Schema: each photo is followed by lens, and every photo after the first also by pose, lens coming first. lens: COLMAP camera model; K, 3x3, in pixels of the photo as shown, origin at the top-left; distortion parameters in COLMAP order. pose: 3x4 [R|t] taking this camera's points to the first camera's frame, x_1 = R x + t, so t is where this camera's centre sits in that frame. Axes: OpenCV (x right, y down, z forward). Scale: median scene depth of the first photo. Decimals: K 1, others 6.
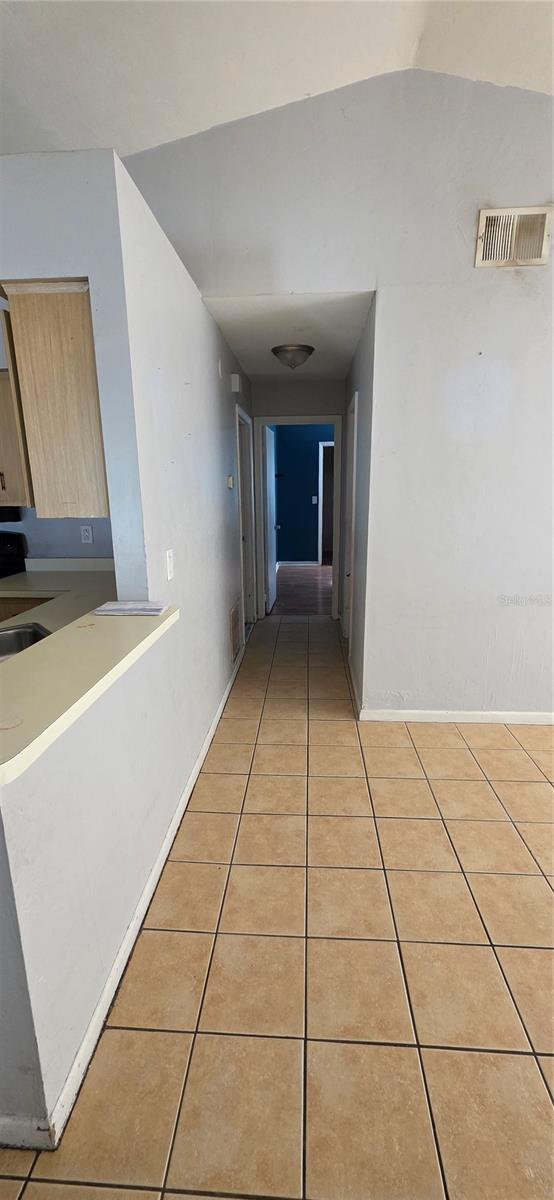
lens RADIAL K [[465.3, 0, 287.9], [0, 465.3, 603.4], [0, 0, 1]] dist [0.000252, 0.000009]
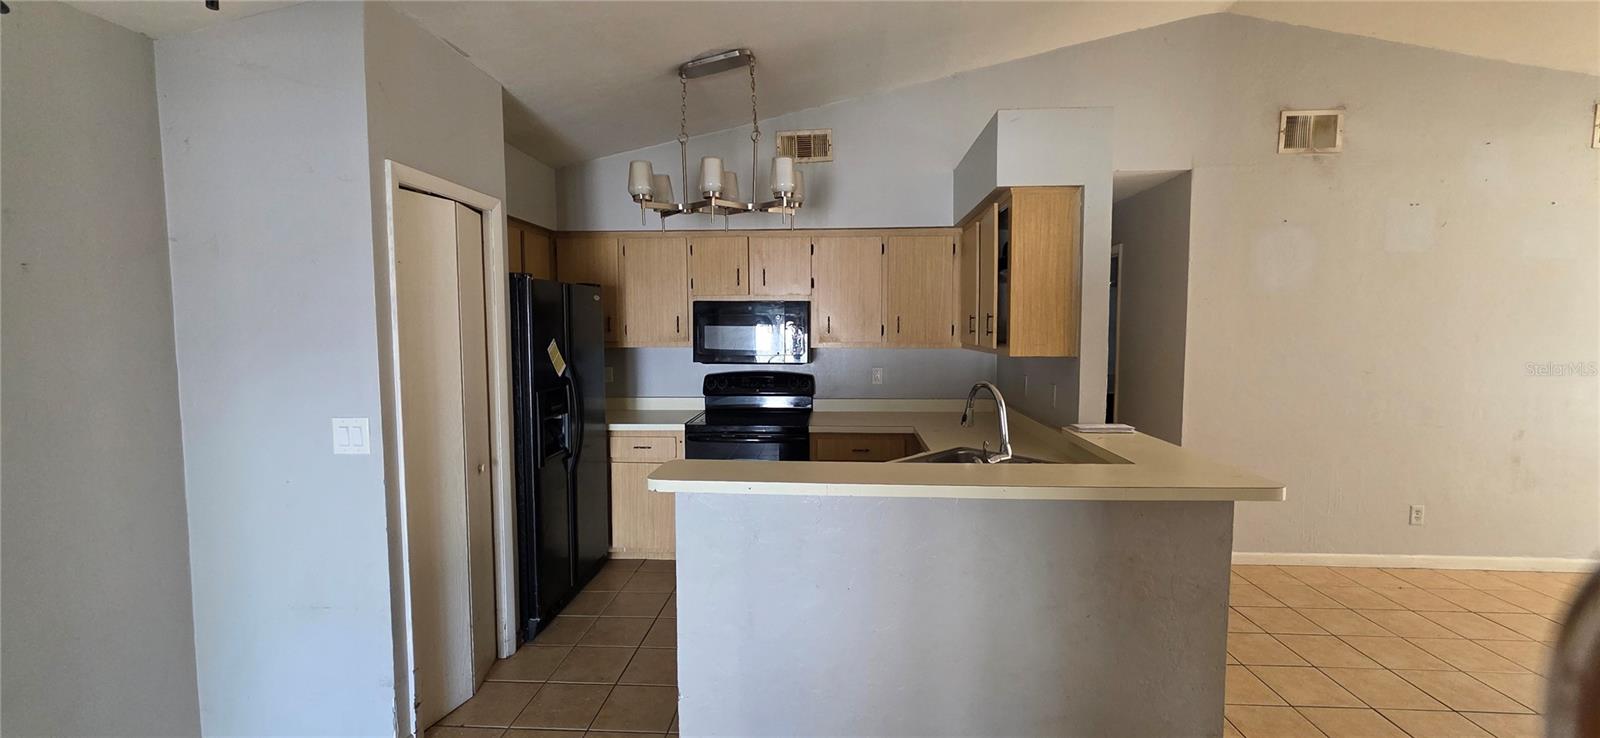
lens RADIAL K [[620.5, 0, 807.0], [0, 620.5, 377.3], [0, 0, 1]] dist [0.000252, 0.000009]
pose [[0.999966, 0.008257, 0.000678, -0.805511], [-0.008024, 0.985629, -0.168733, 0.115688], [-0.002062, 0.168722, 0.985662, -0.463136]]
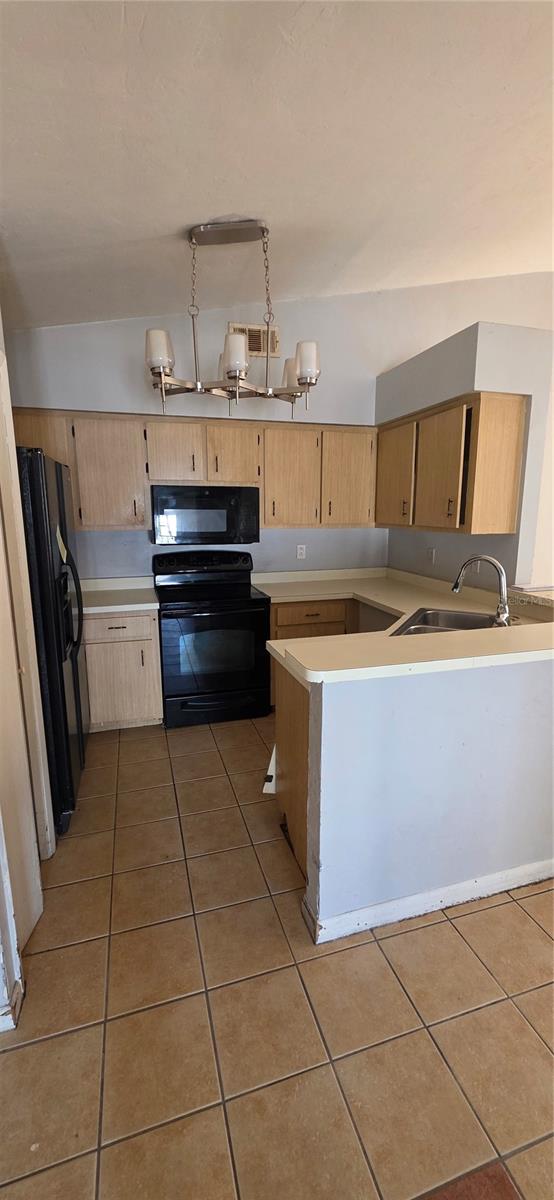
lens RADIAL K [[465.3, 0, 271.9], [0, 465.3, 603.6], [0, 0, 1]] dist [0.000252, 0.000009]
pose [[0.939478, -0.059419, 0.337416, -1.269548], [0.077682, 0.996140, -0.040873, 0.044690], [-0.333685, 0.064610, 0.940468, -0.165662]]
